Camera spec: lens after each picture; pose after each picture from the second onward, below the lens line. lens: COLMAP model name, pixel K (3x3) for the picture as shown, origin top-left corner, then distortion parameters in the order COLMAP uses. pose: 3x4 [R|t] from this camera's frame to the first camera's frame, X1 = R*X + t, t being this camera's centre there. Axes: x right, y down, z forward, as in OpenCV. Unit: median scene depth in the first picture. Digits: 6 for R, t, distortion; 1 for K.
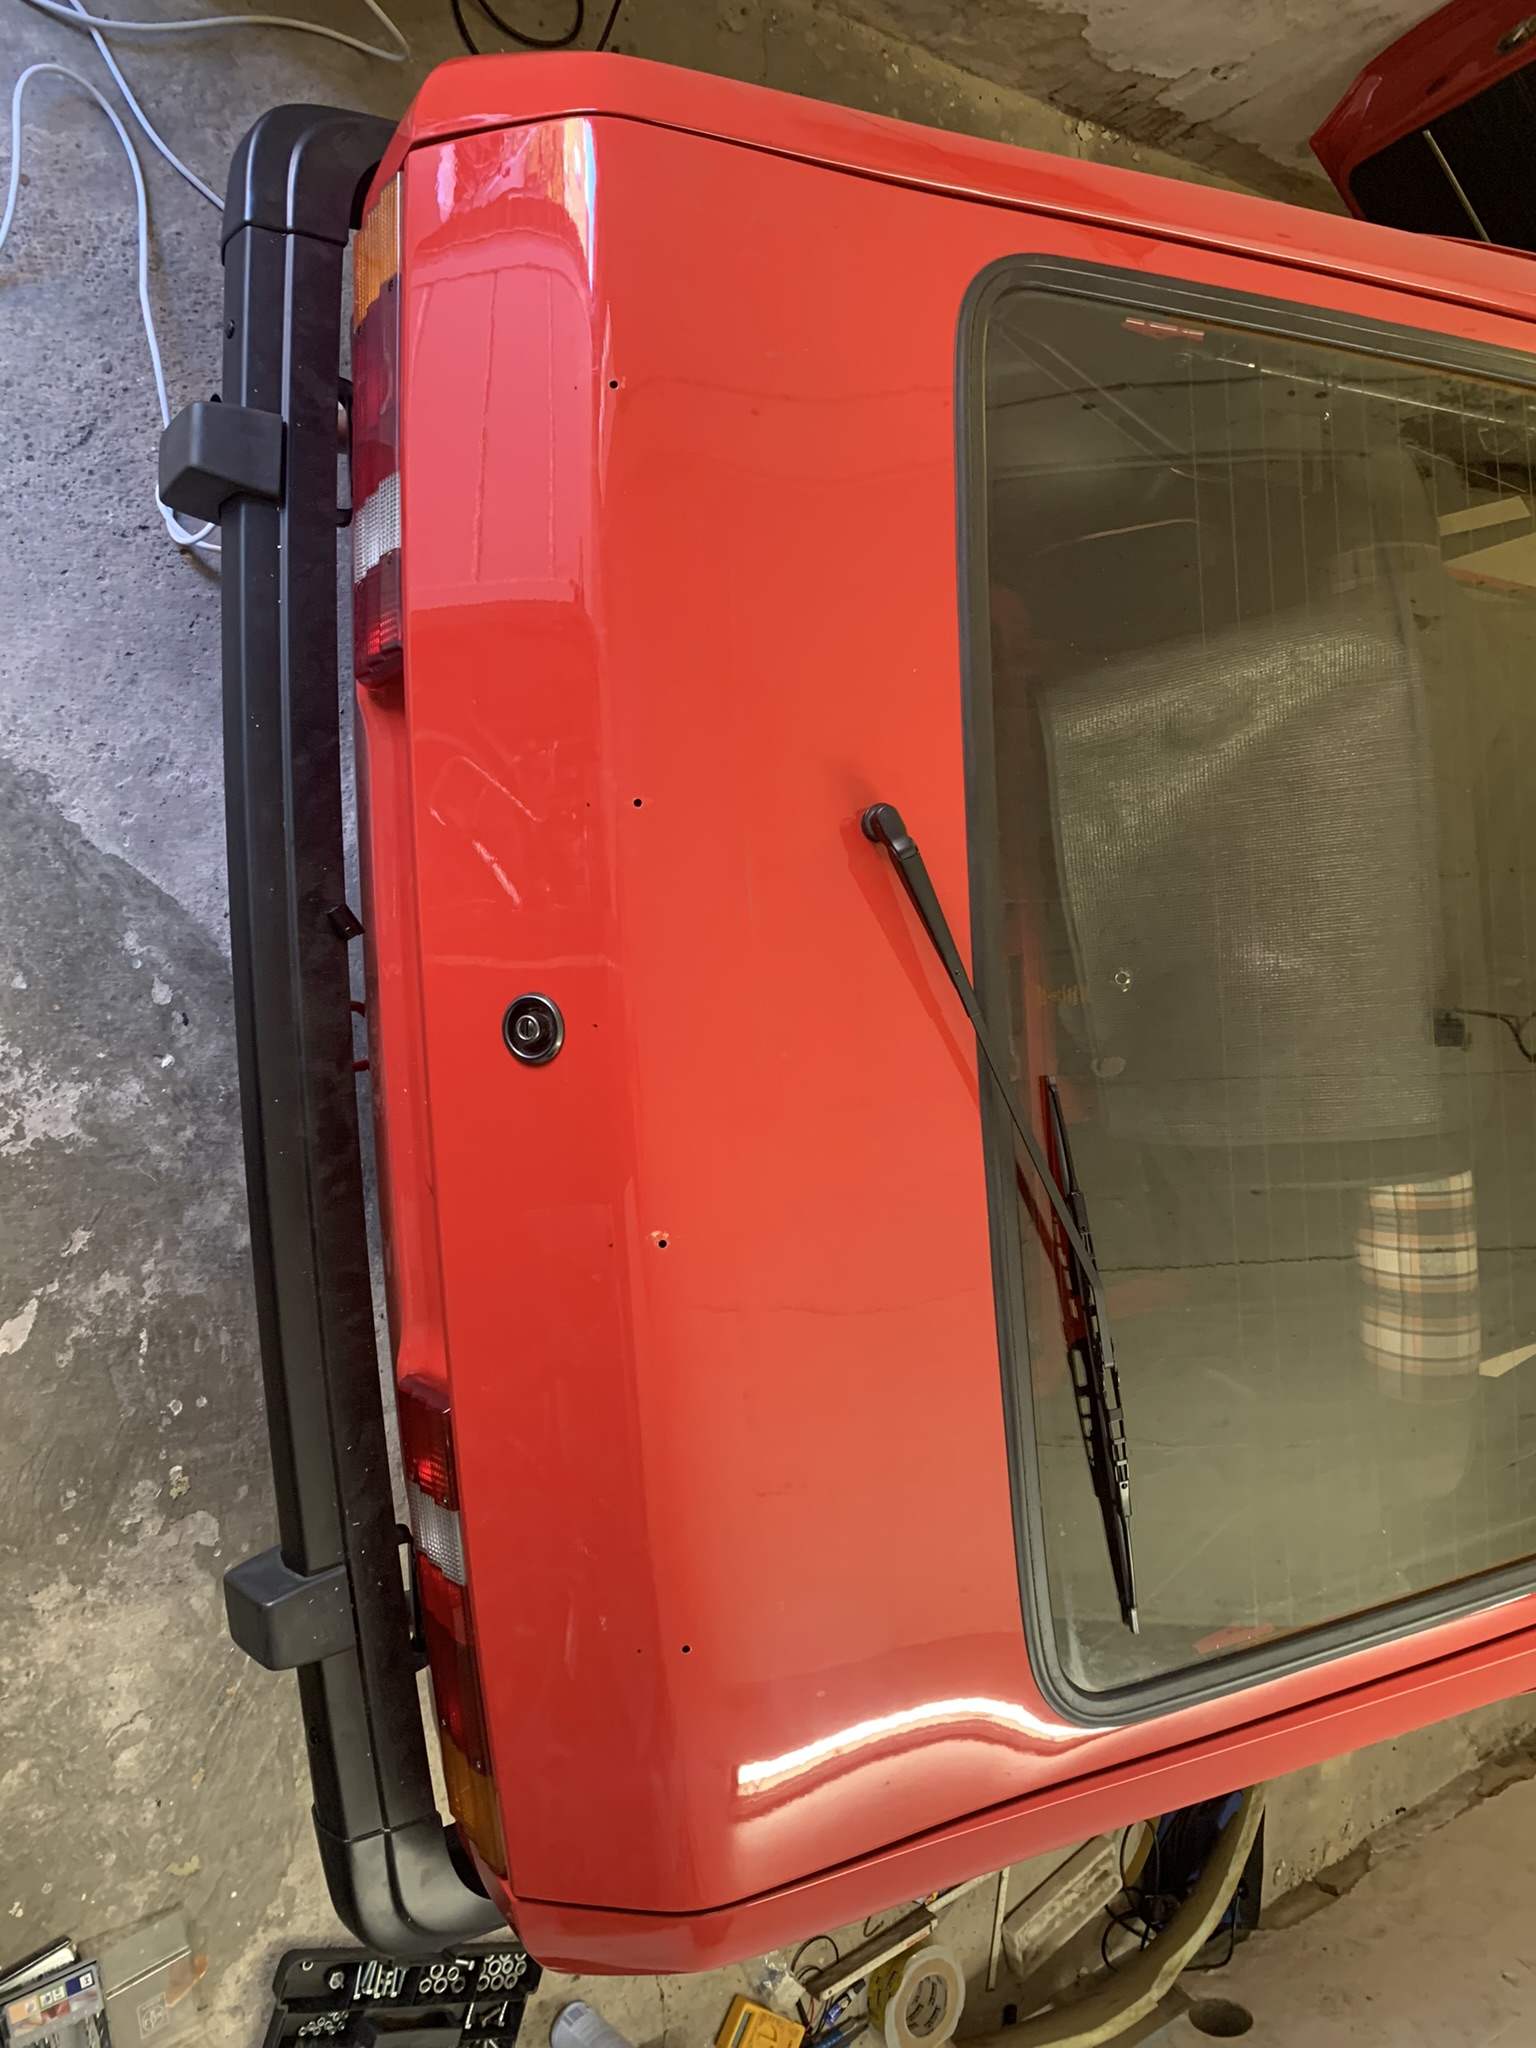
lens RADIAL K [[1519.5, 0, 762.7], [0, 1519.5, 1029.3], [0, 0, 1]] dist [-0.016013, 0.007718]
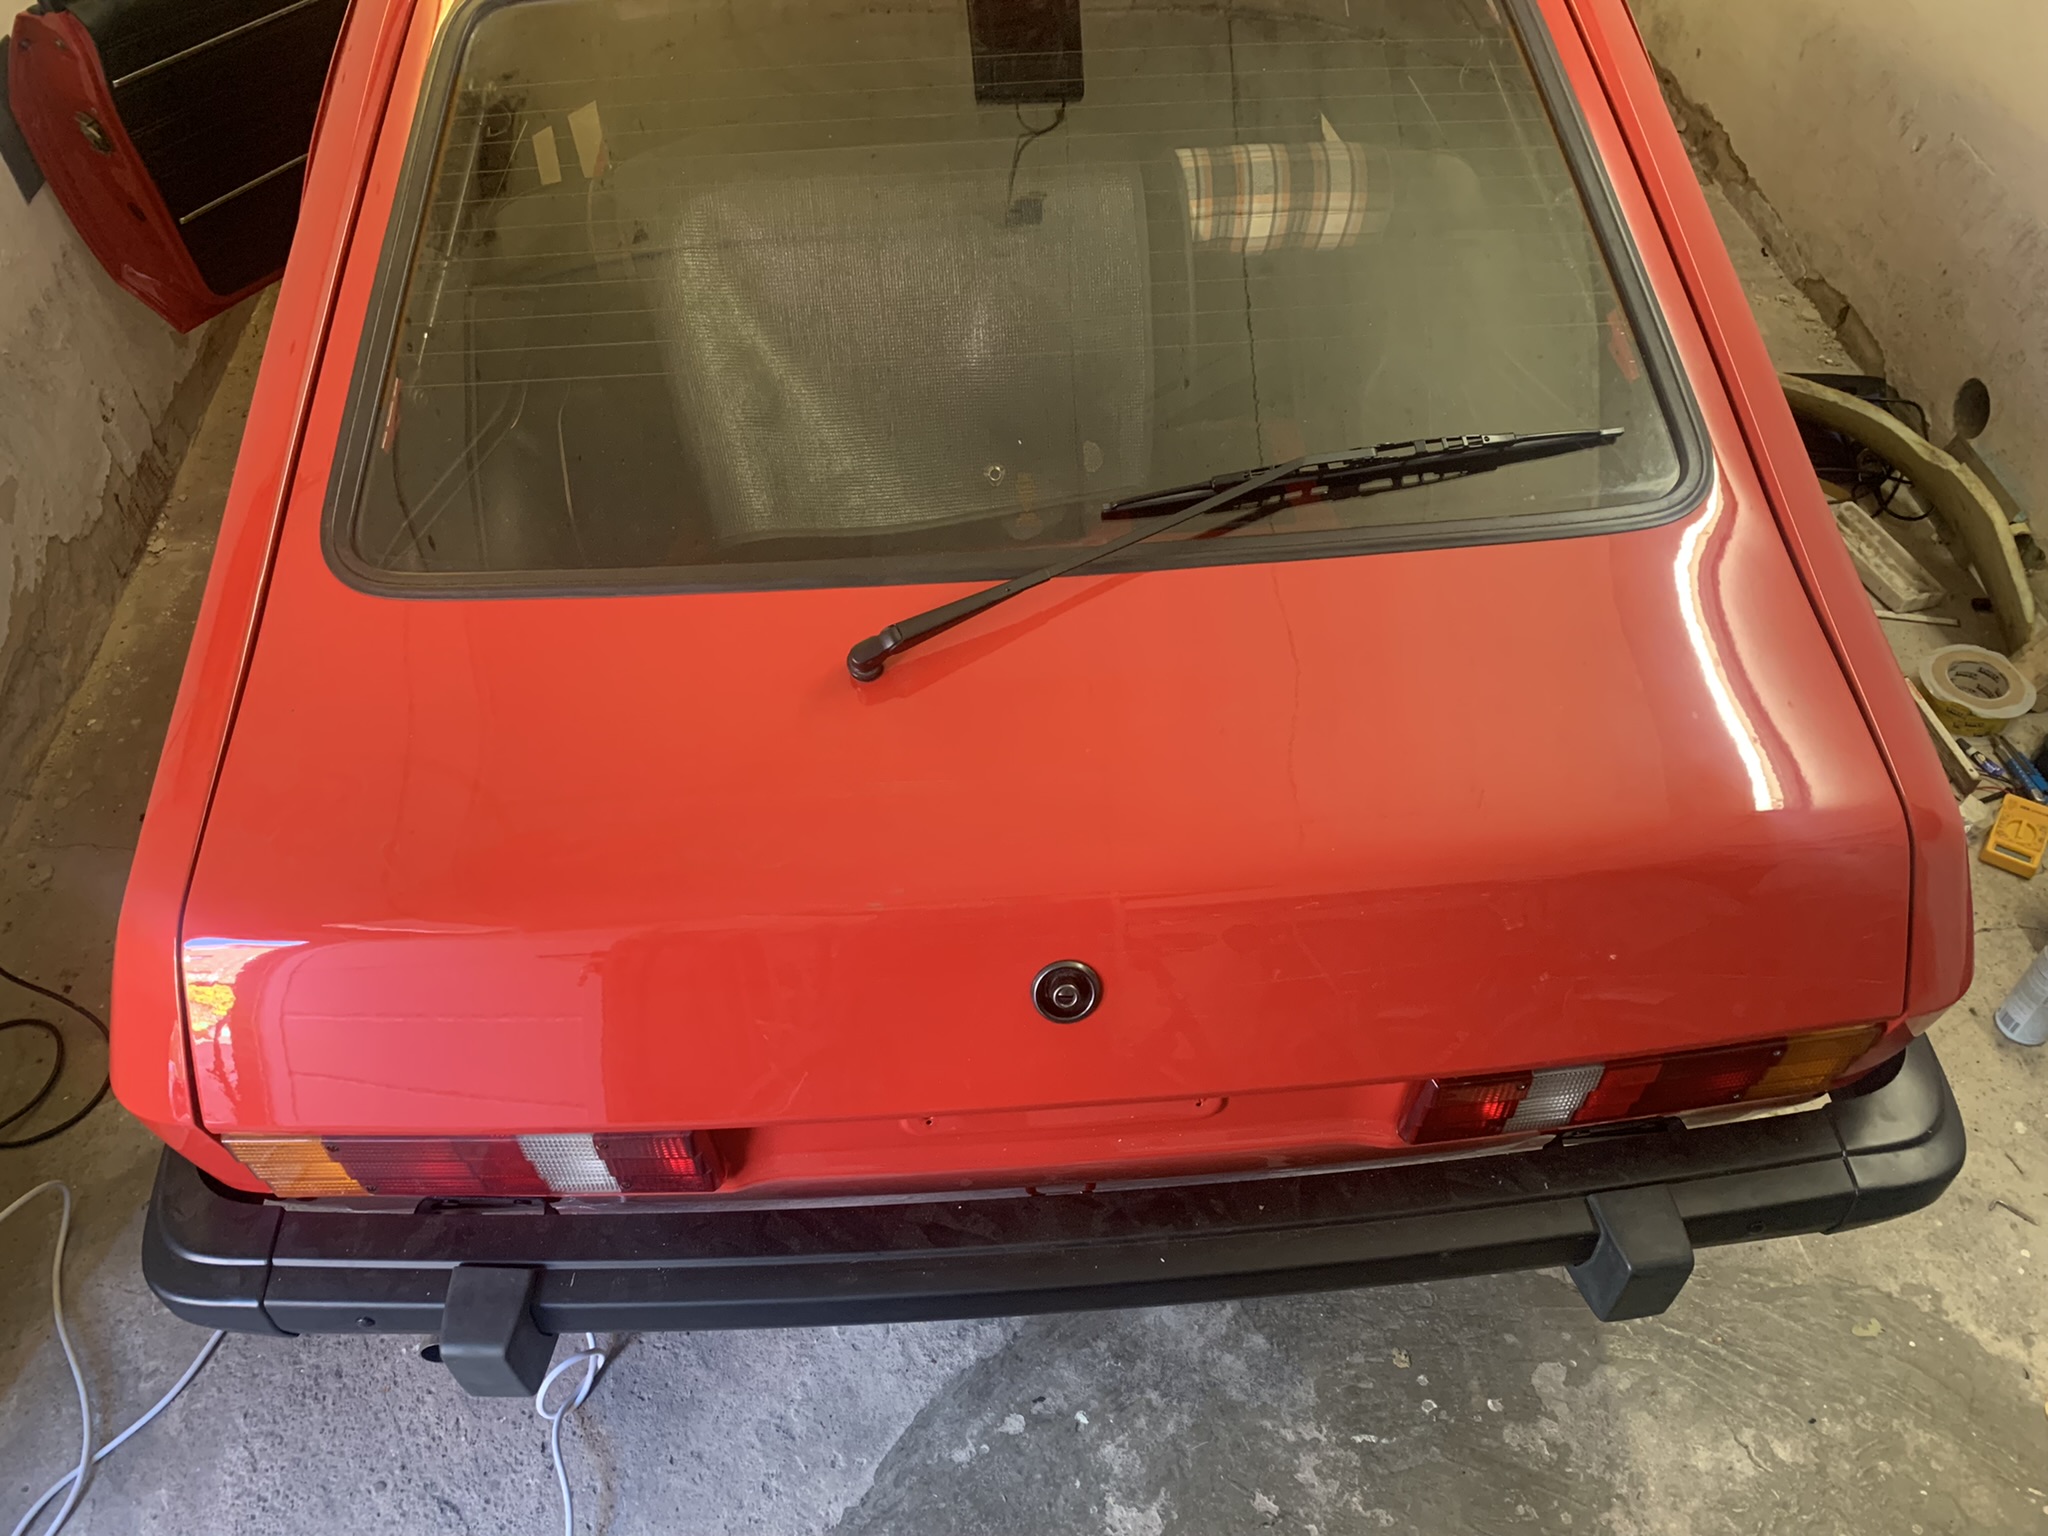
lens RADIAL K [[1519.5, 0, 1018.2], [0, 1519.5, 785.7], [0, 0, 1]] dist [-0.016013, 0.007718]
pose [[-0.006852, -0.996209, 0.086721, -0.067995], [0.999945, -0.006136, 0.008520, -0.027626], [-0.007956, 0.086775, 0.996196, -0.026263]]
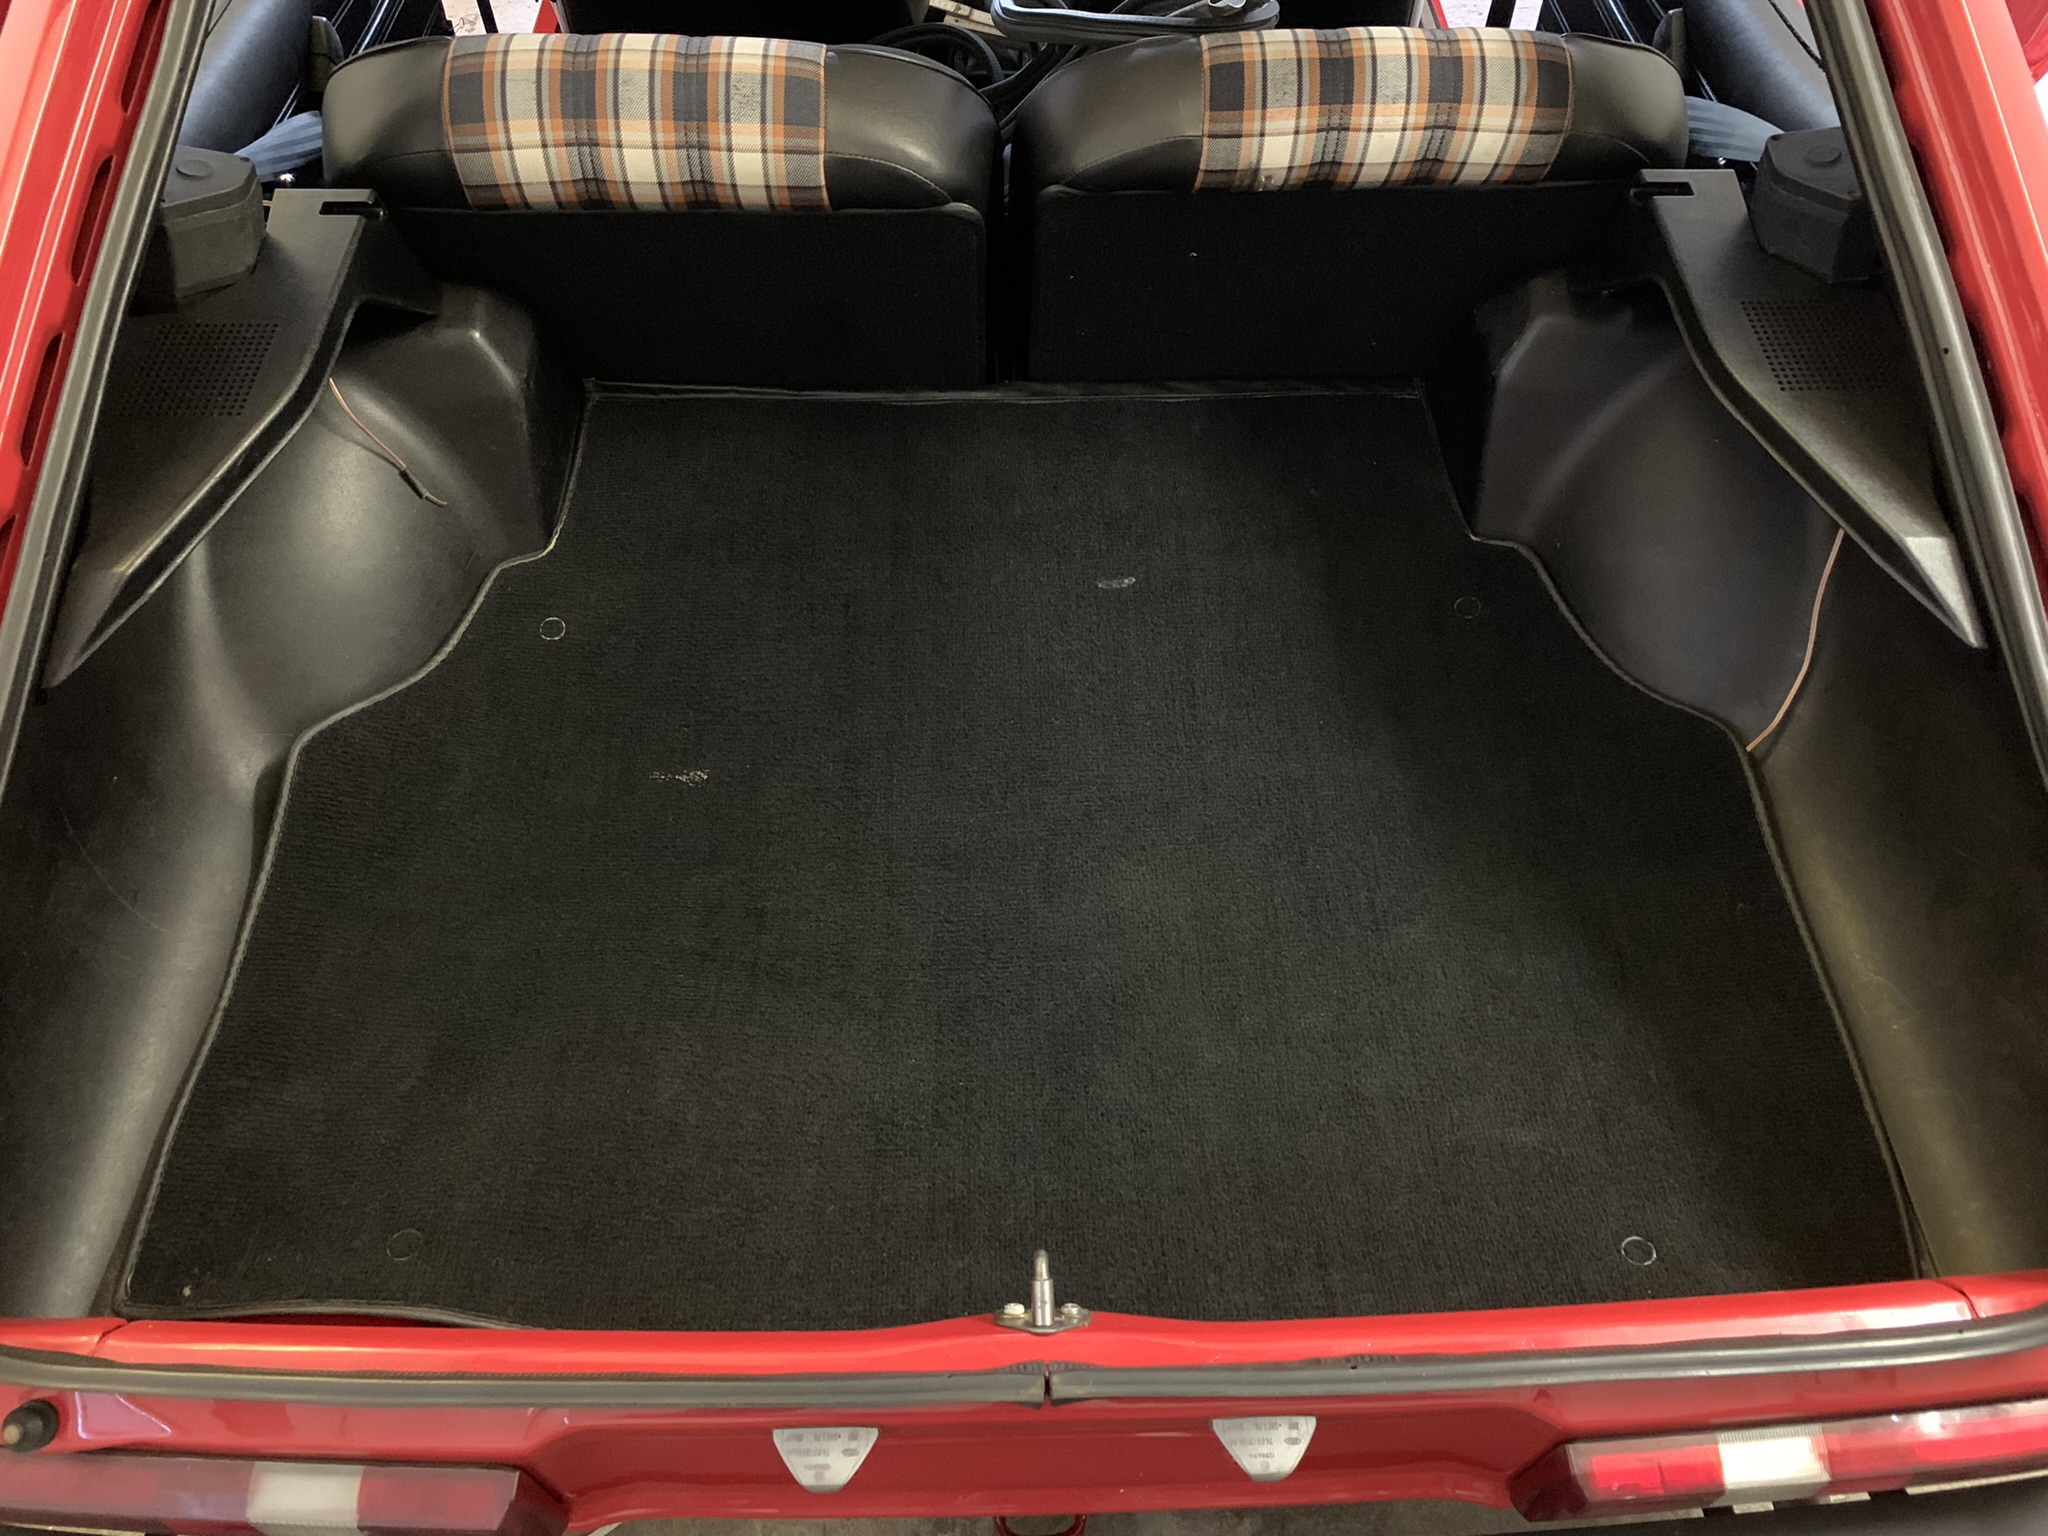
lens RADIAL K [[1519.5, 0, 1028.5], [0, 1519.5, 765.9], [0, 0, 1]] dist [-0.016013, 0.007718]
pose [[0.036113, -0.999306, -0.009109, 0.092567], [0.999345, 0.036091, 0.002547, -0.015772], [-0.002217, -0.009195, 0.999955, 0.216041]]
